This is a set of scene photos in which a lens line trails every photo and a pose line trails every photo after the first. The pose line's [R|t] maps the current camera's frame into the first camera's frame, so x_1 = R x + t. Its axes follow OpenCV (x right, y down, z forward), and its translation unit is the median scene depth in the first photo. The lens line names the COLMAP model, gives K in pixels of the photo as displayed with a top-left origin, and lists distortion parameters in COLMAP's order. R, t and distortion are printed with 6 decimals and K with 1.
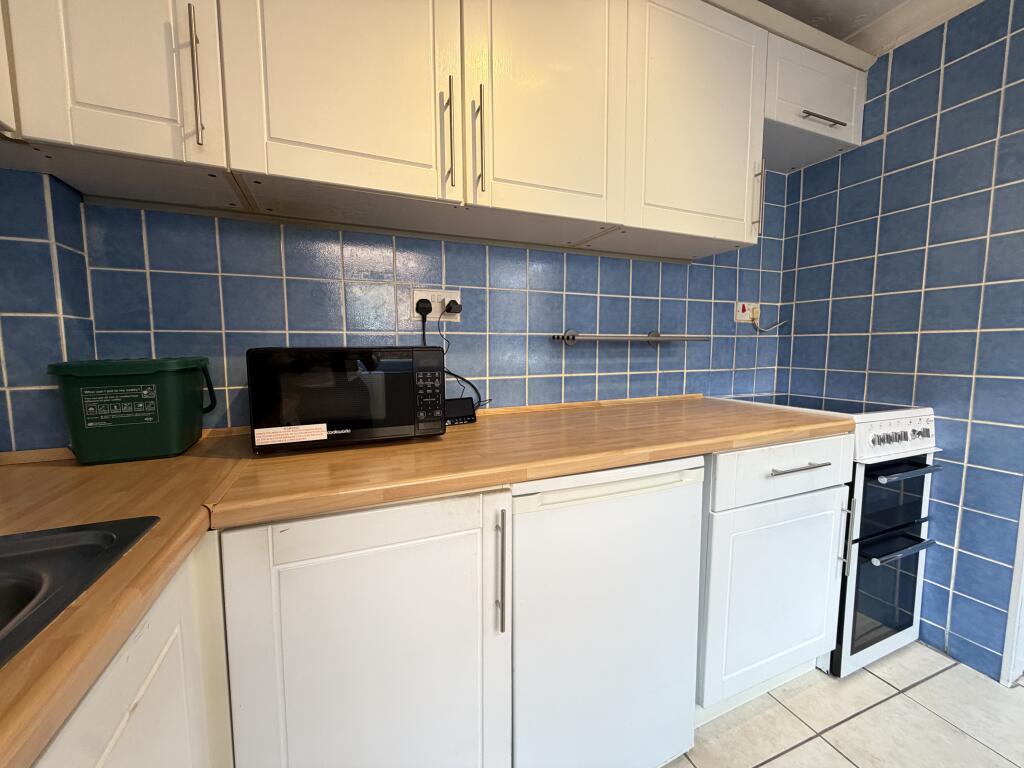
lens RADIAL K [[407.7, 0, 510.1], [0, 407.7, 383.5], [0, 0, 1]] dist [0.002479, 0.000045]
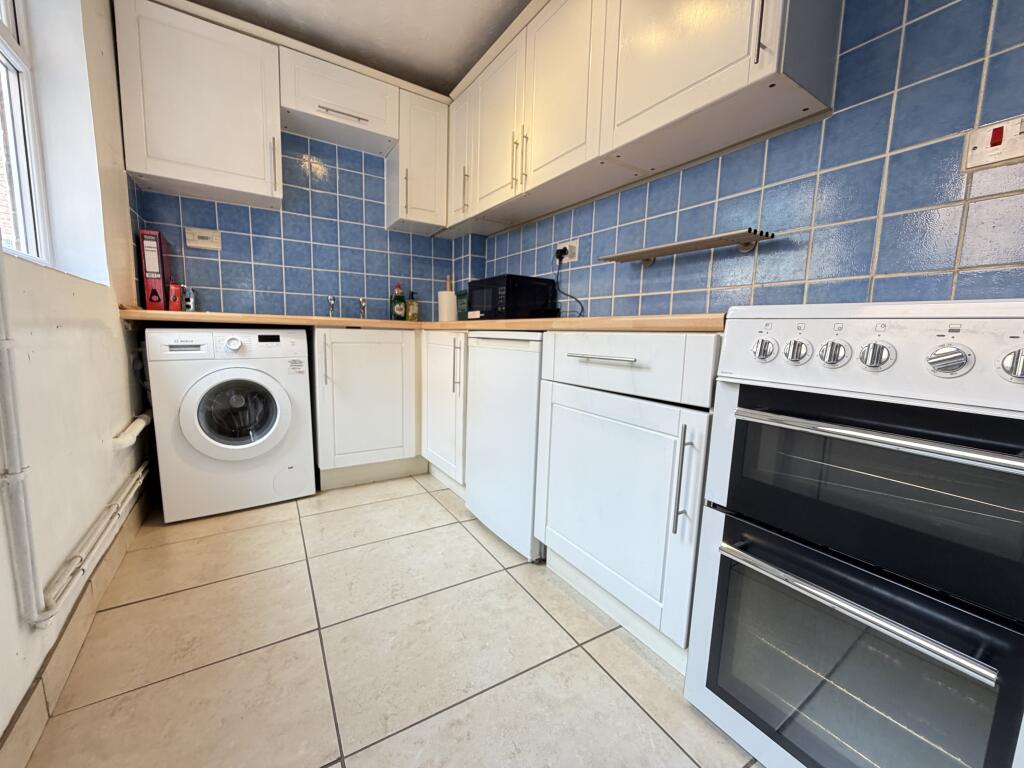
lens RADIAL K [[407.7, 0, 510.1], [0, 407.7, 383.5], [0, 0, 1]] dist [0.002479, 0.000045]
pose [[0.161691, 0.127518, -0.978568, 1.328330], [-0.121578, 0.986636, 0.108481, 0.158436], [0.979324, 0.101432, 0.175033, 0.526635]]
